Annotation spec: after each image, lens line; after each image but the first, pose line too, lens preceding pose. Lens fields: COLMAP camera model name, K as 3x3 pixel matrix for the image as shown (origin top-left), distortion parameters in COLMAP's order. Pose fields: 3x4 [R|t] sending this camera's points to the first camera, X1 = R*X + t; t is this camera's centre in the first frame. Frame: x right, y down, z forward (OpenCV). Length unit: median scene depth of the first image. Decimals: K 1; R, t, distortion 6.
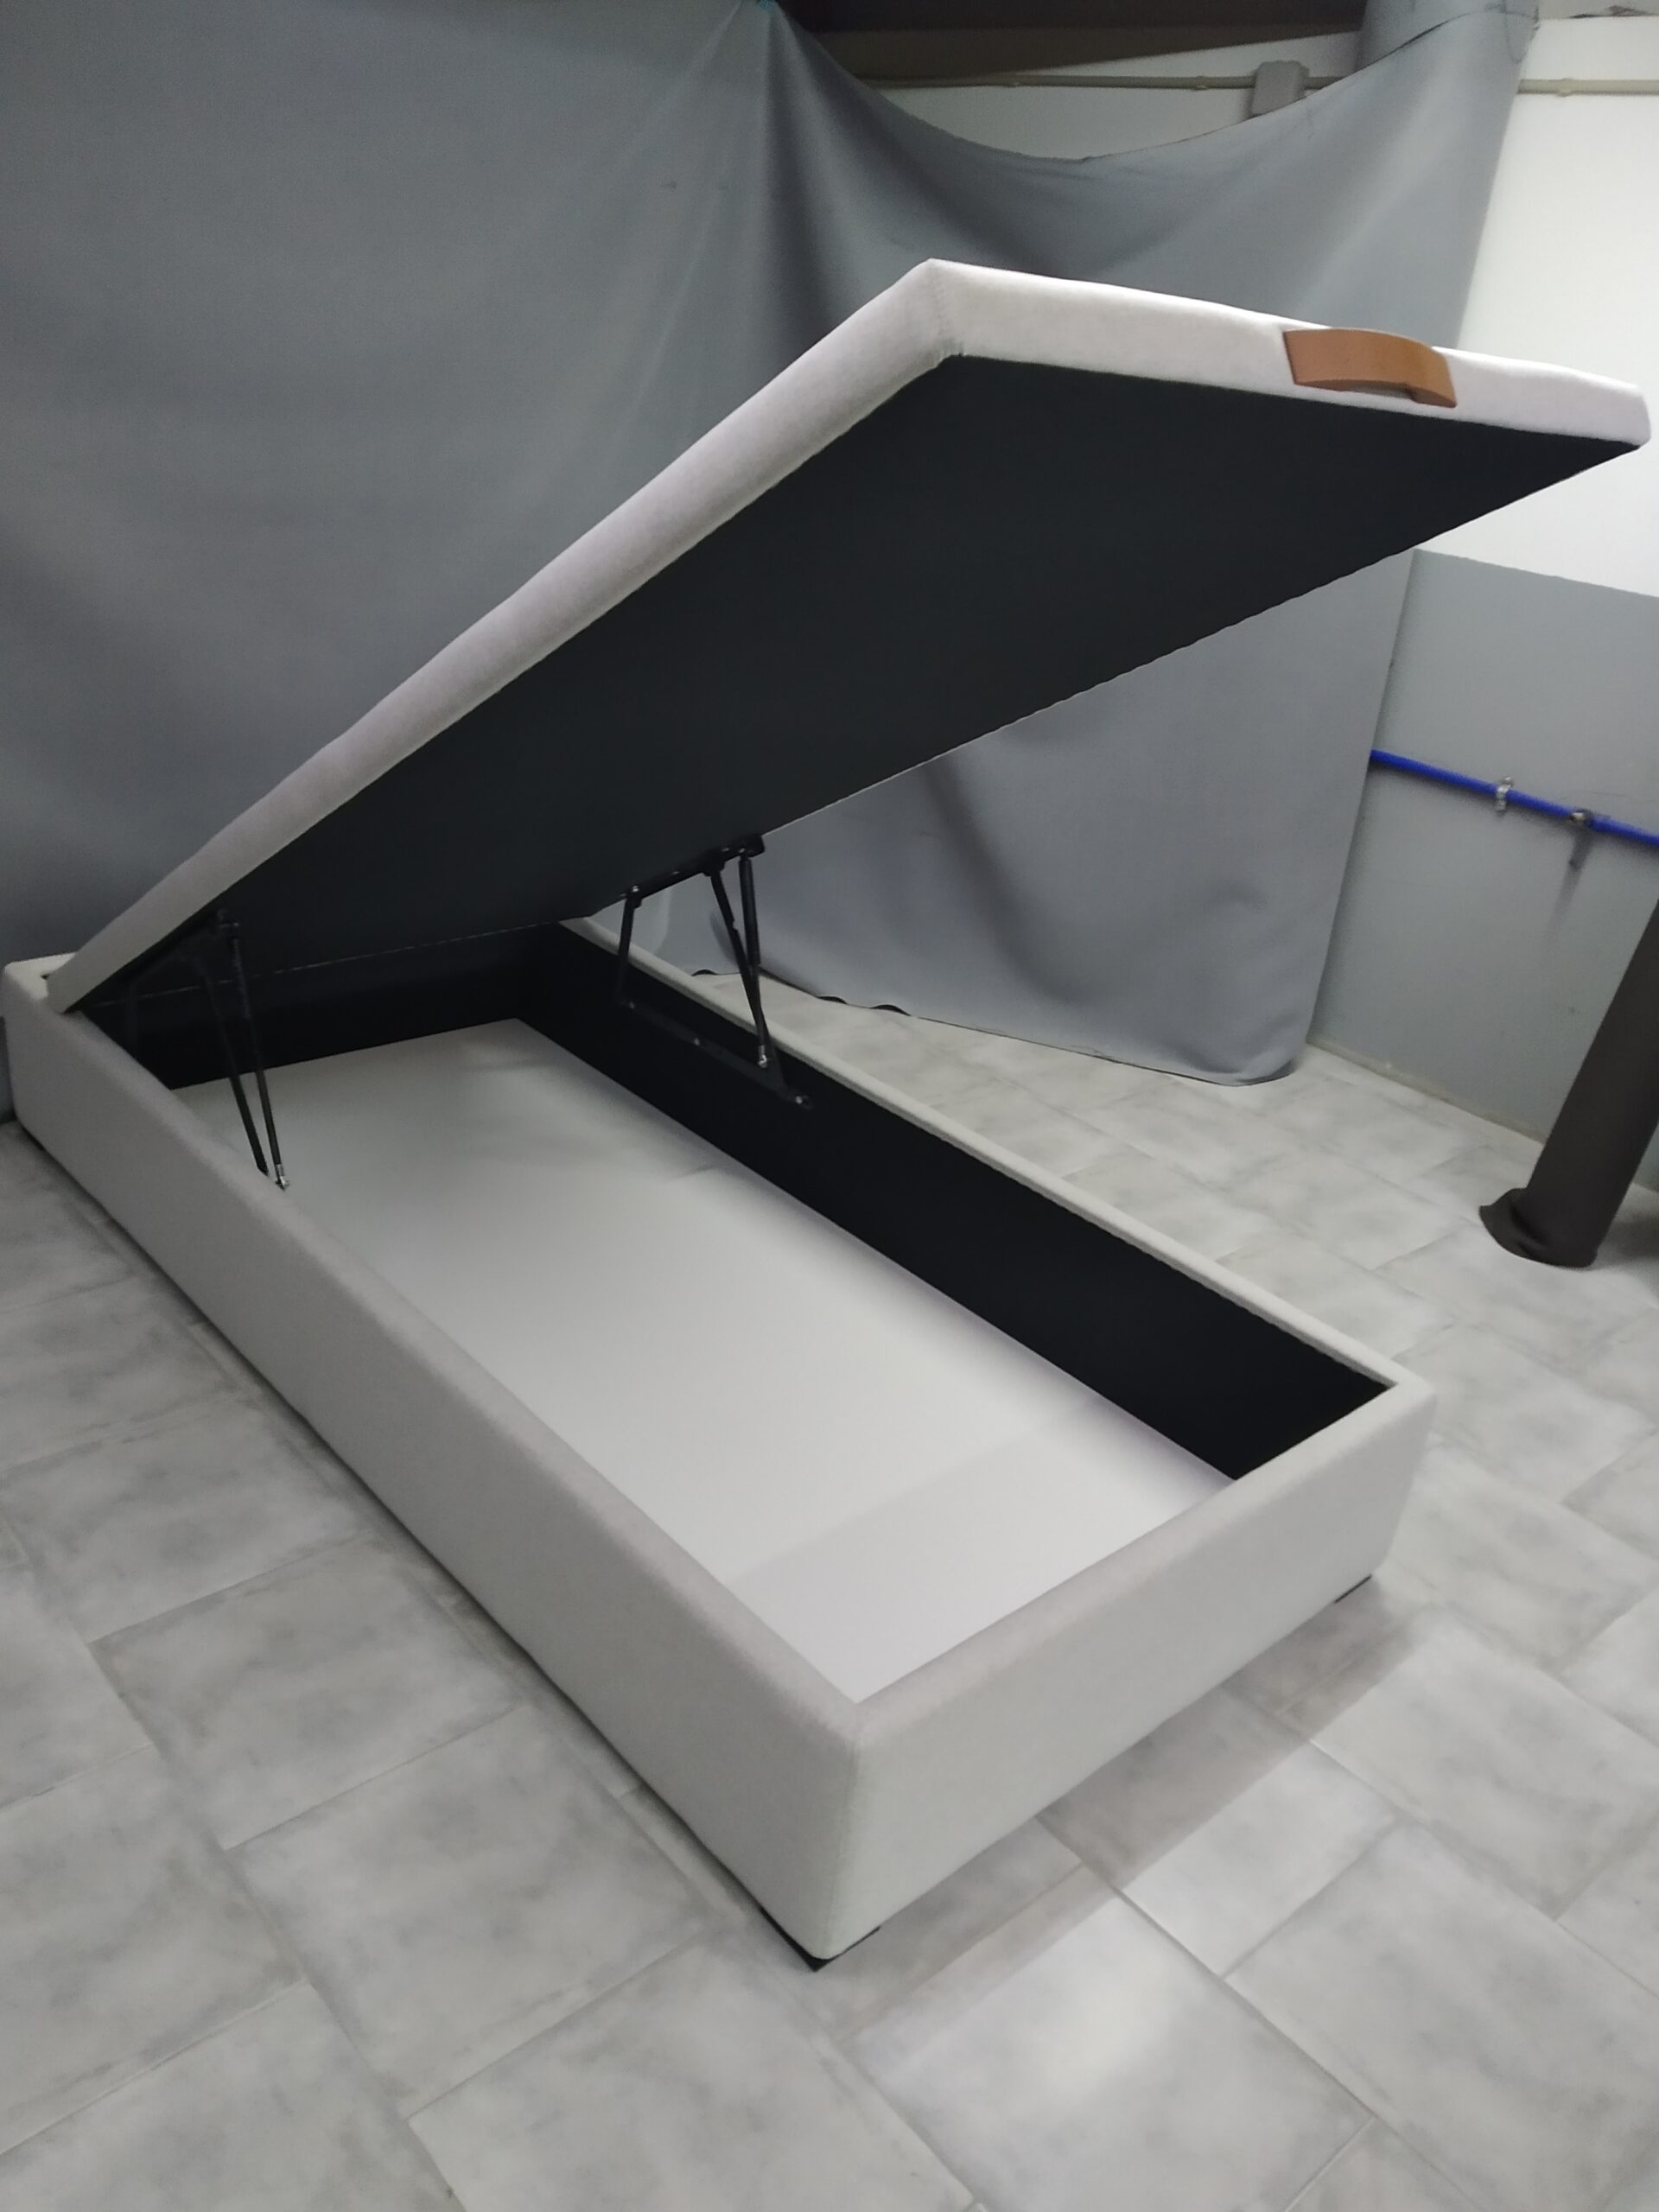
lens RADIAL K [[1740.9, 0, 827.4], [0, 1740.9, 1109.2], [0, 0, 1]] dist [-0.006832, 0.008152]
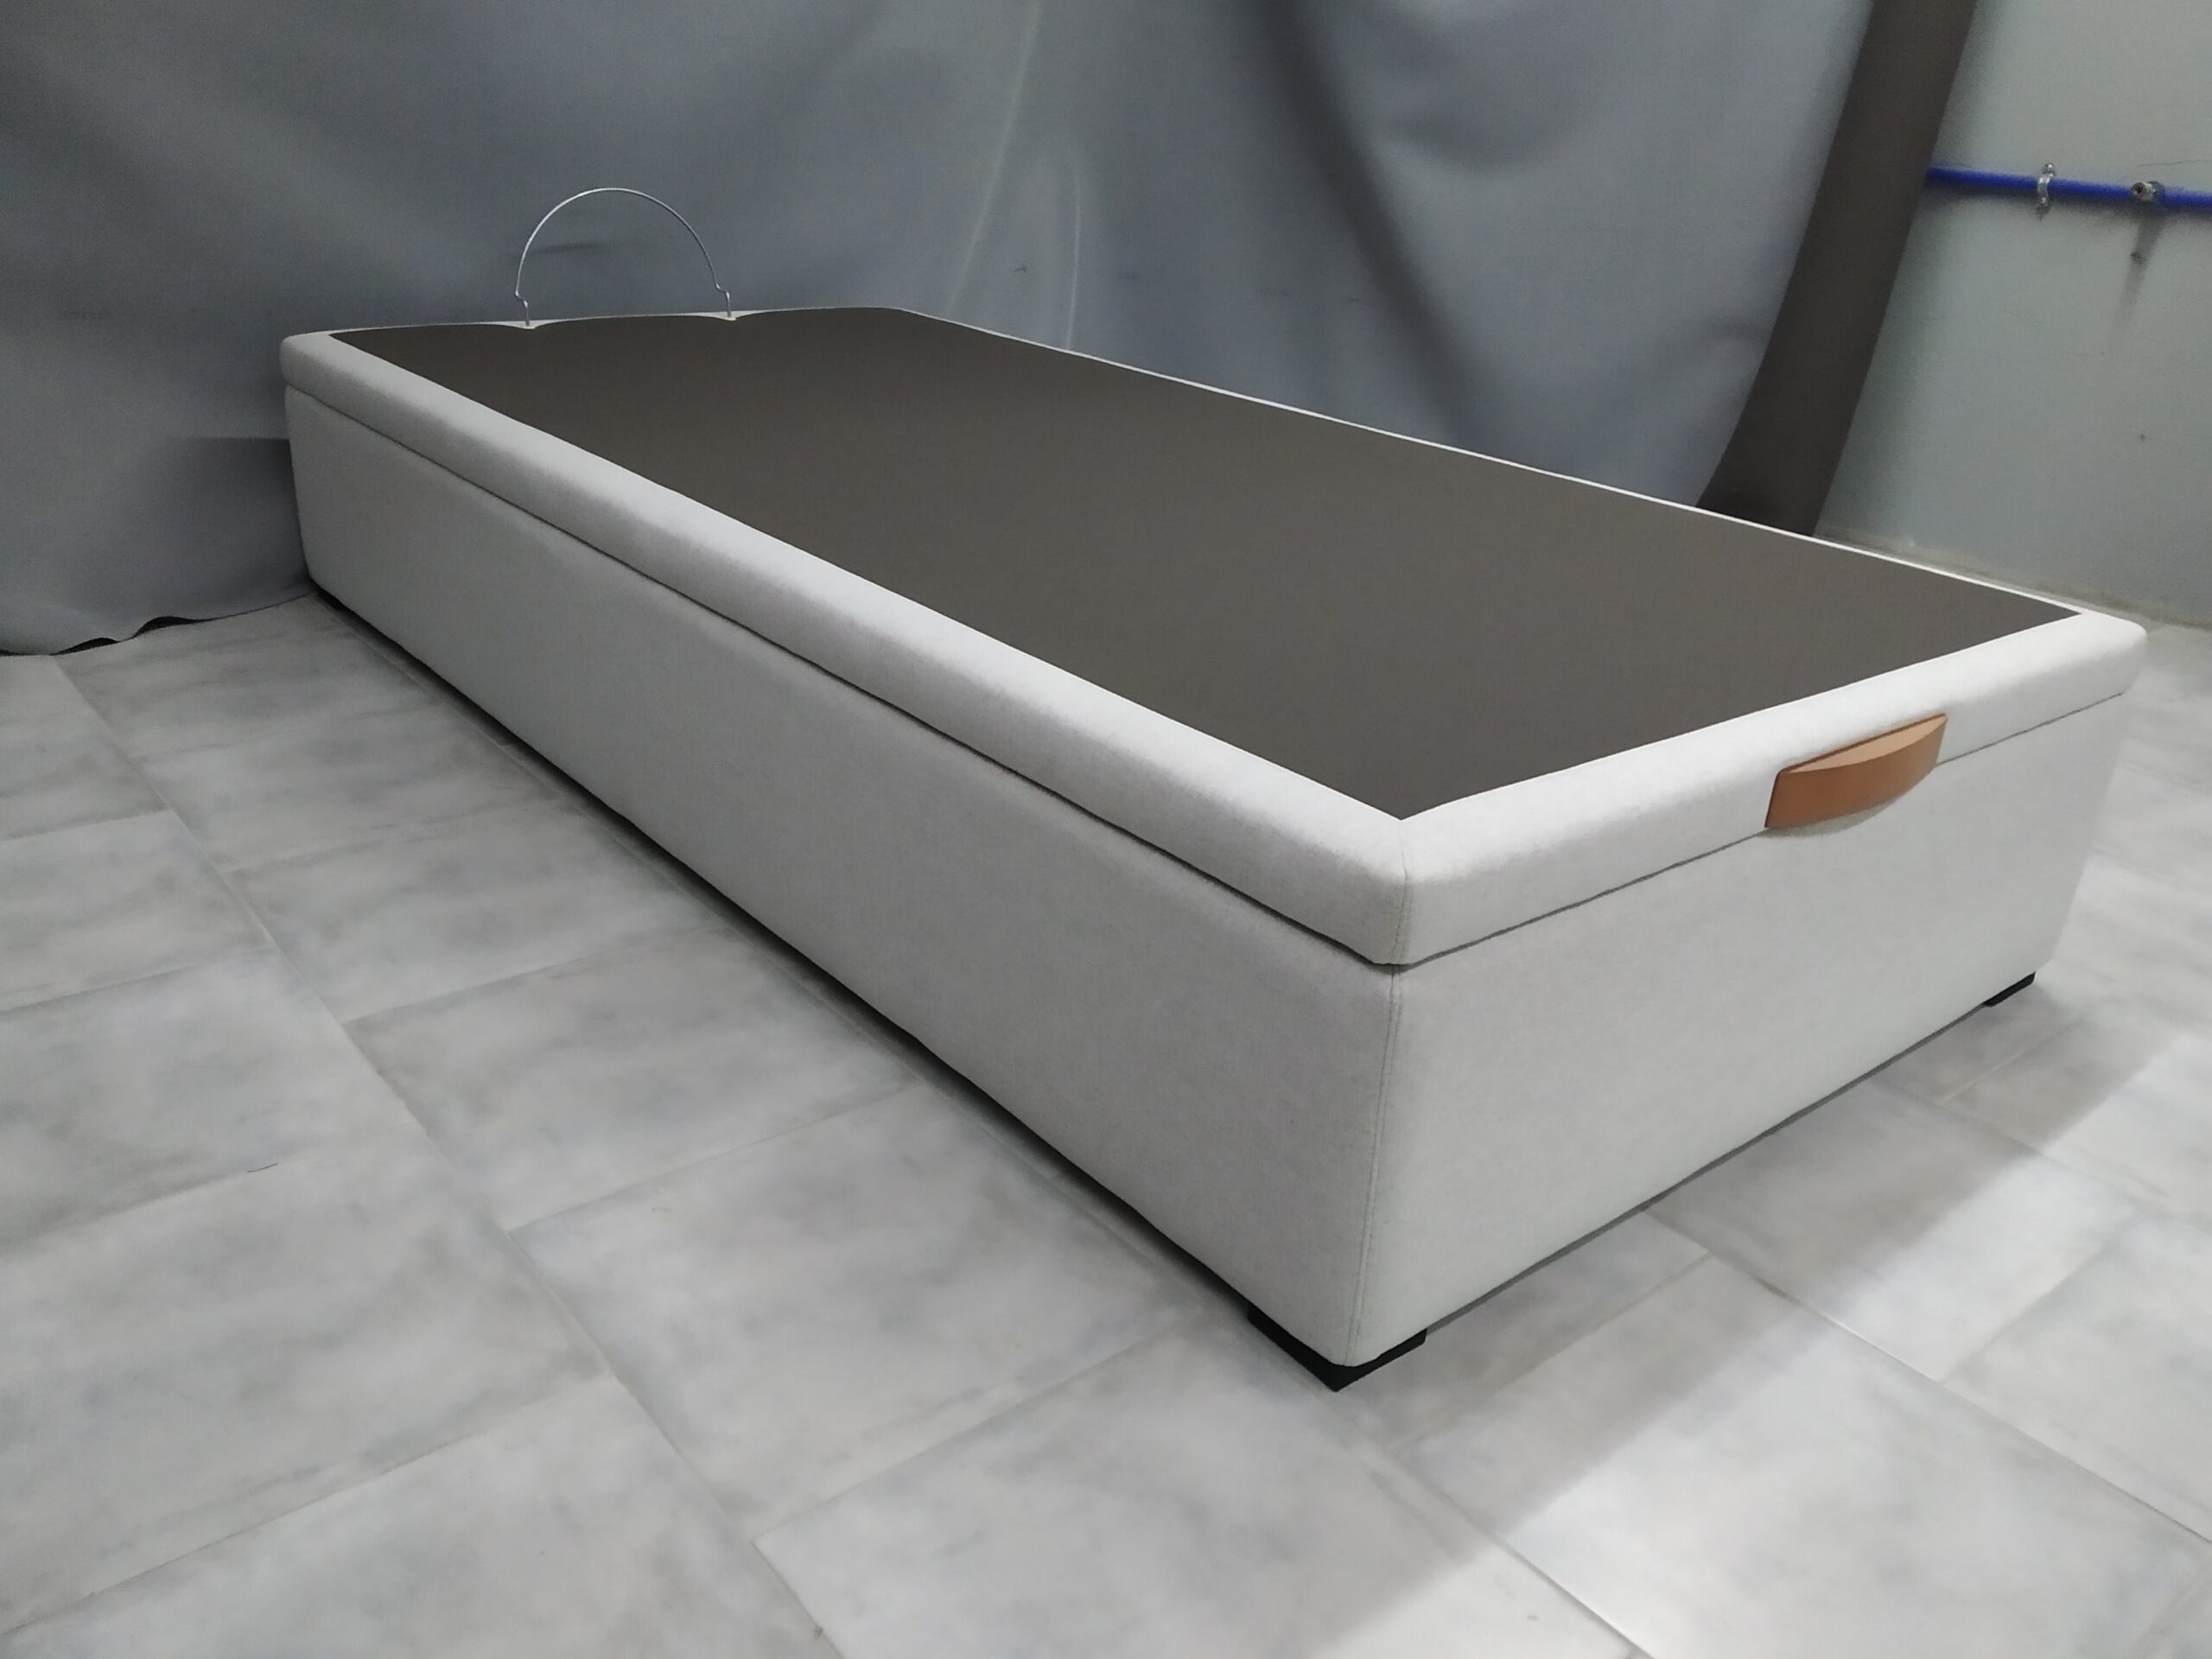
lens RADIAL K [[1740.9, 0, 1121.5], [0, 1740.9, 833.2], [0, 0, 1]] dist [-0.006832, 0.008152]
pose [[0.997725, -0.039304, -0.054765, -0.048390], [0.037415, 0.998683, -0.035098, 0.295385], [0.056073, 0.032969, 0.997882, 0.294205]]
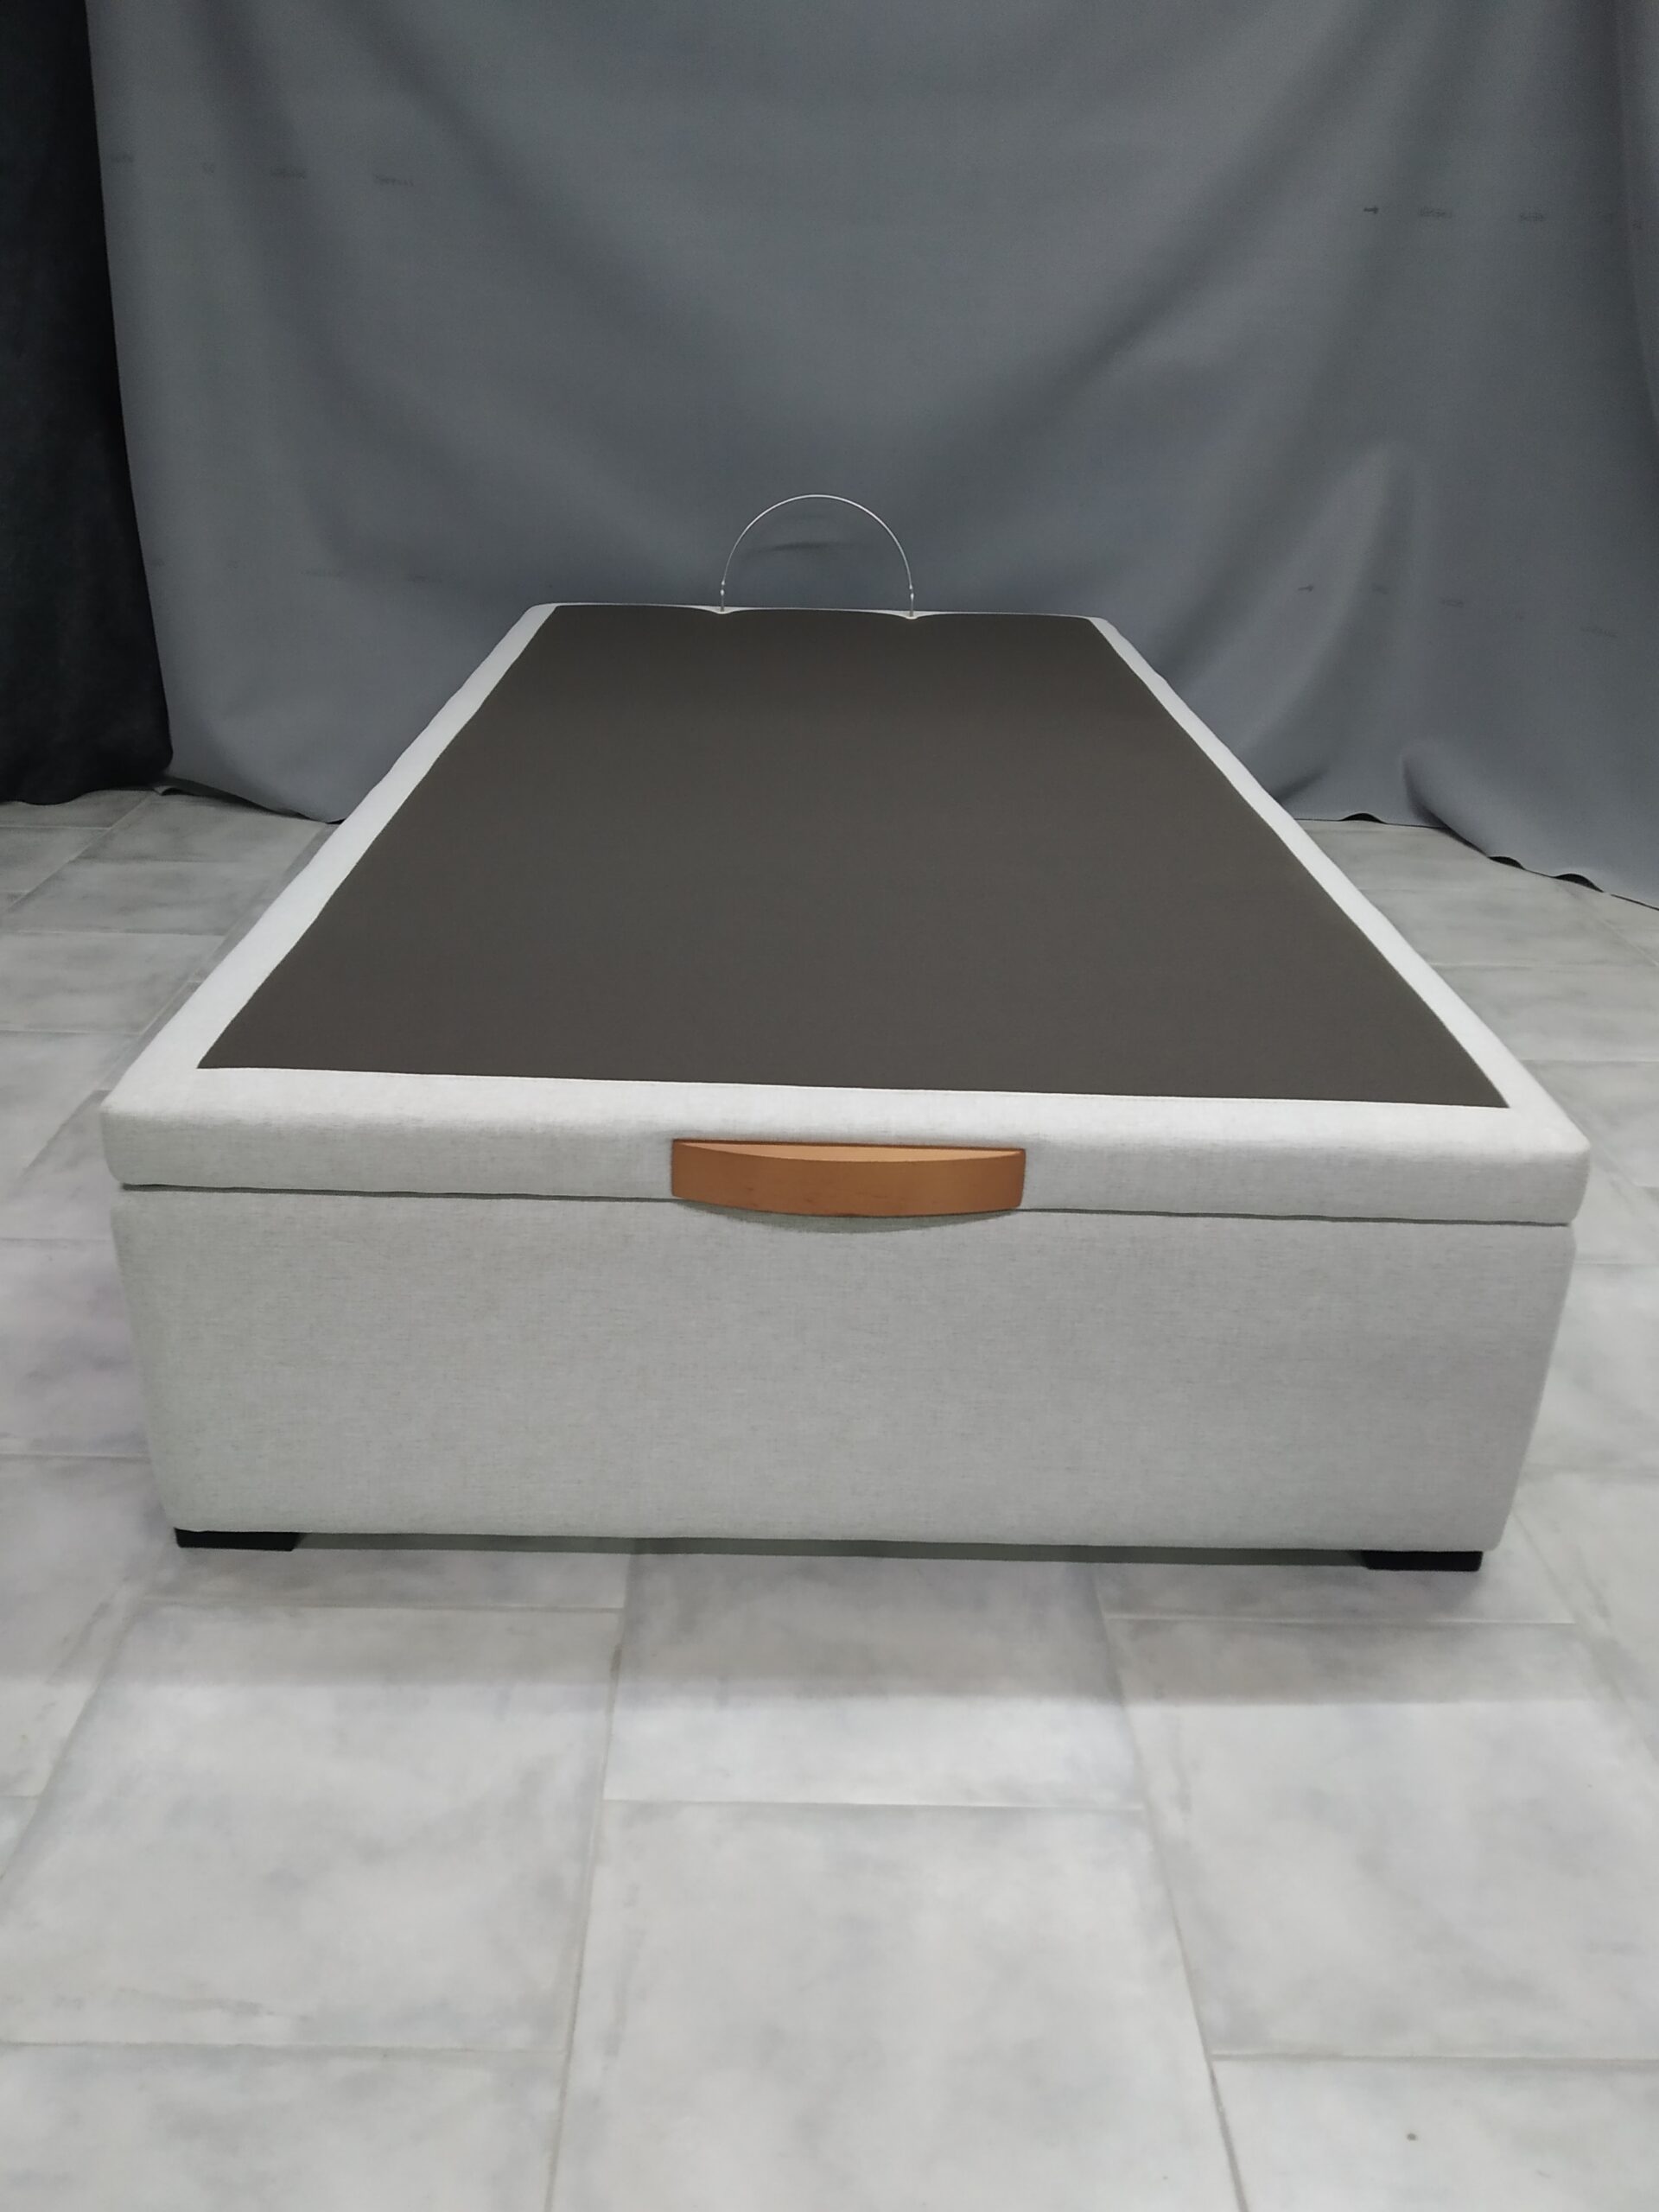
lens RADIAL K [[1740.9, 0, 836.1], [0, 1740.9, 1101.9], [0, 0, 1]] dist [-0.006832, 0.008152]
pose [[0.750136, 0.188468, -0.633857, 0.649034], [-0.230217, 0.972993, 0.016856, 0.216016], [0.619916, 0.133281, 0.773266, 0.518080]]
